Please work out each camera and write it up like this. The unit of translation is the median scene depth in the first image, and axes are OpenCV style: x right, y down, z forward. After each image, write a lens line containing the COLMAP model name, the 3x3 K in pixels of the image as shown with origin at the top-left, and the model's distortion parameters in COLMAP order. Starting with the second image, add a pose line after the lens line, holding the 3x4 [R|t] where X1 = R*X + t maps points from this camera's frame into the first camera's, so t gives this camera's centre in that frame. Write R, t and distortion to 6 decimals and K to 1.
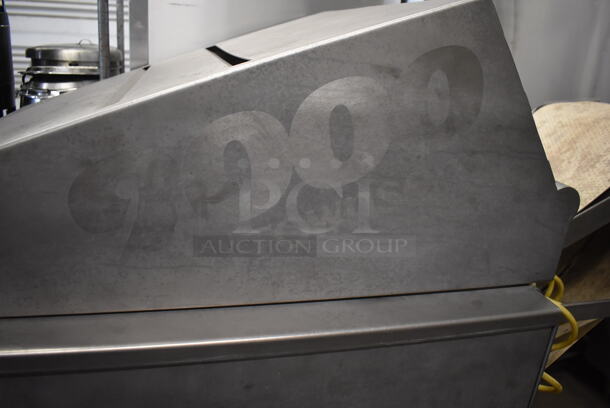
lens RADIAL K [[477.7, 0, 305.0], [0, 477.7, 204.0], [0, 0, 1]] dist [-0.091024, 0.000461]
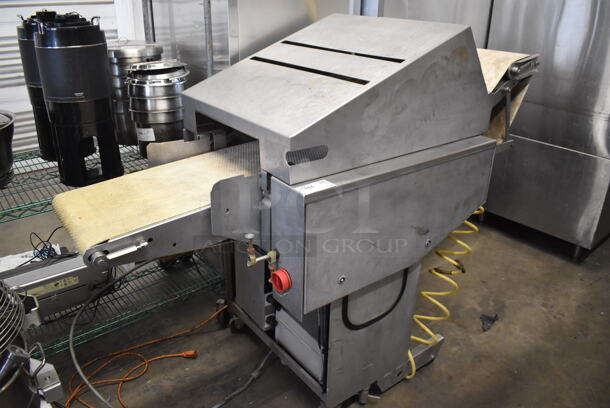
lens RADIAL K [[477.7, 0, 305.0], [0, 477.7, 204.0], [0, 0, 1]] dist [-0.091024, 0.000461]
pose [[0.920945, -0.221880, 0.320358, -1.409384], [0.181854, 0.971776, 0.150270, -0.012105], [-0.344658, -0.080132, 0.935302, -1.156974]]
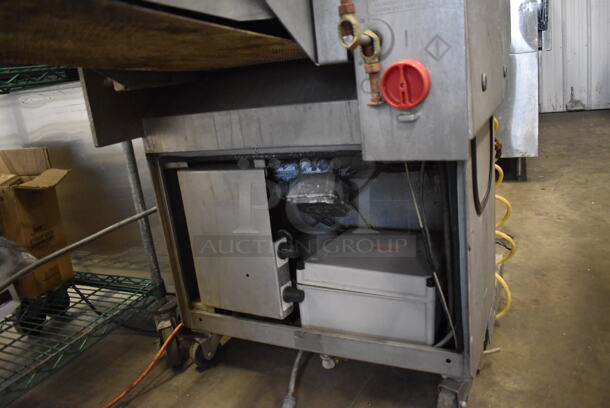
lens RADIAL K [[477.7, 0, 305.0], [0, 477.7, 204.0], [0, 0, 1]] dist [-0.091024, 0.000461]
pose [[0.639517, -0.354676, 0.682072, -1.816980], [0.401899, 0.910567, 0.096669, 0.701373], [-0.655358, 0.212303, 0.724868, 0.384782]]
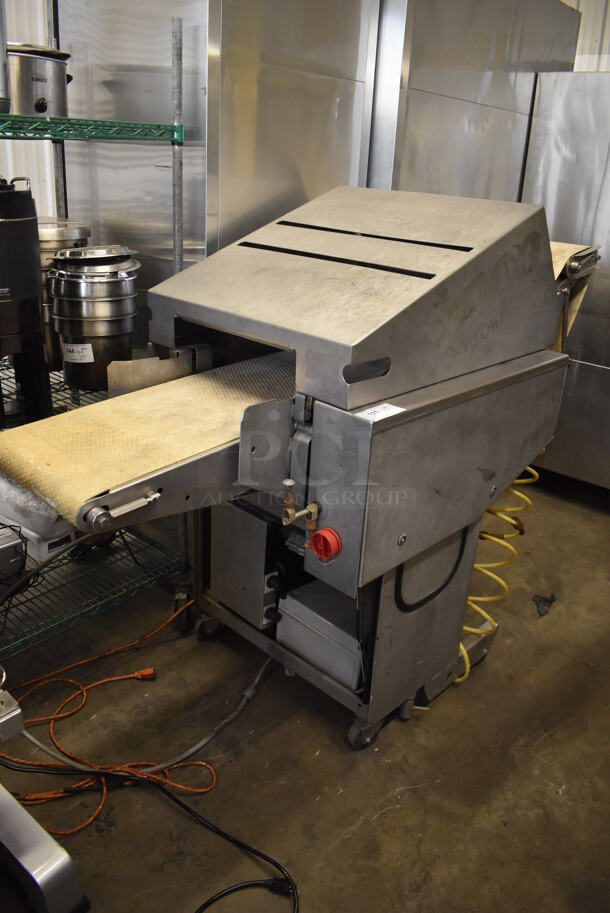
lens RADIAL K [[715.0, 0, 305.0], [0, 715.0, 456.5], [0, 0, 1]] dist [-0.091024, 0.000461]
pose [[0.851908, -0.240225, 0.465343, -2.005535], [0.188061, 0.969645, 0.156276, -0.034382], [-0.488759, -0.045620, 0.871225, -1.143926]]
